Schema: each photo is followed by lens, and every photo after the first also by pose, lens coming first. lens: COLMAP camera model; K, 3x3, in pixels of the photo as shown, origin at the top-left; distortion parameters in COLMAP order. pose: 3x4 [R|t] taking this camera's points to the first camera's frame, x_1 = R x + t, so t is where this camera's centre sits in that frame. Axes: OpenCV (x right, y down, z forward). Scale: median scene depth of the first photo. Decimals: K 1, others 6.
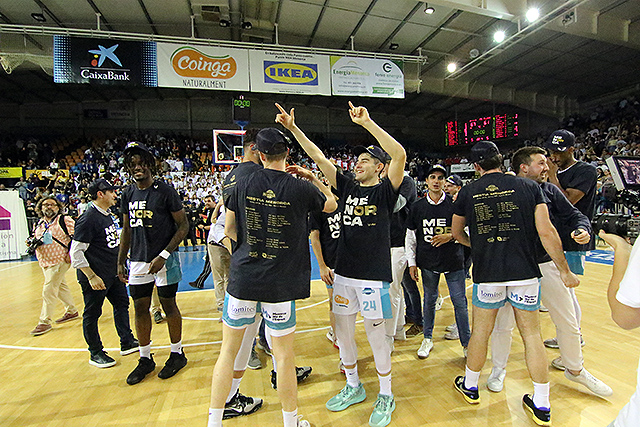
lens RADIAL K [[325.2, 0, 320.7], [0, 325.2, 216.9], [0, 0, 1]] dist [-0.008949, -0.007761]
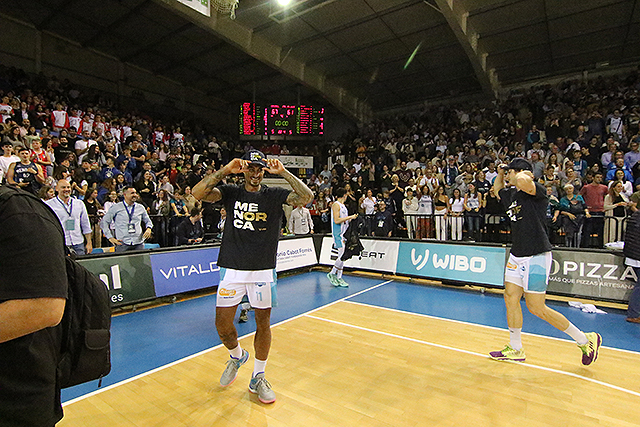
lens RADIAL K [[350.7, 0, 316.9], [0, 350.7, 216.7], [0, 0, 1]] dist [-0.014433, -0.002504]
pose [[0.770635, 0.021150, 0.636926, 0.034037], [-0.002505, 0.999542, -0.030159, -0.016212], [-0.637272, 0.021646, 0.770335, 0.479195]]
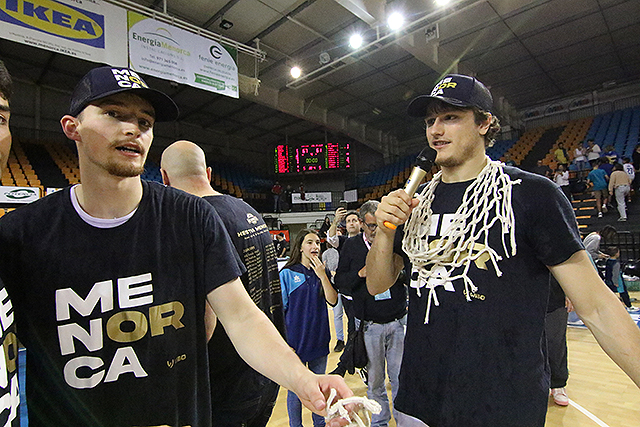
lens RADIAL K [[371.7, 0, 317.3], [0, 371.7, 214.3], [0, 0, 1]] dist [-0.006173, -0.009362]
pose [[0.858972, 0.025917, 0.511366, -0.011467], [0.035437, 0.993314, -0.109869, -0.009123], [-0.510794, 0.112495, 0.852311, 0.244889]]
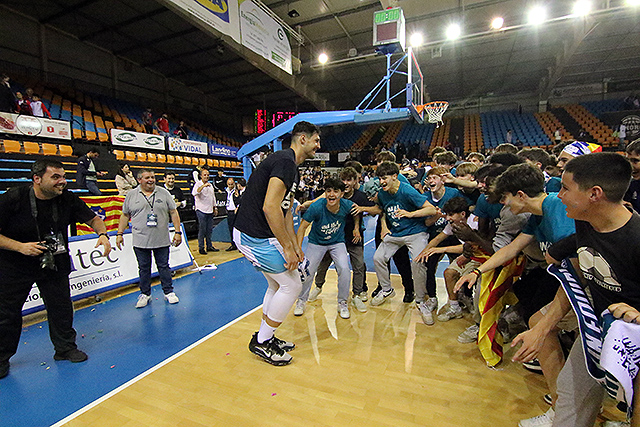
lens RADIAL K [[325.2, 0, 321.1], [0, 325.2, 214.4], [0, 0, 1]] dist [-0.008949, -0.007761]
pose [[0.616619, -0.046935, 0.785861, -0.471150], [0.037578, 0.998838, 0.030170, 0.008613], [-0.786364, 0.010928, 0.617666, 0.394398]]
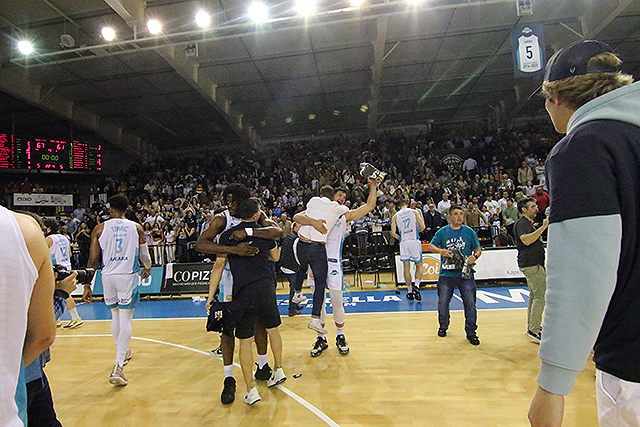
lens RADIAL K [[325.2, 0, 316.8], [0, 325.2, 215.9], [0, 0, 1]] dist [-0.008949, -0.007761]
pose [[0.359427, 0.054588, 0.931575, 0.030630], [0.081502, 0.992637, -0.089611, -0.010261], [-0.929607, 0.108134, 0.352331, 0.268206]]
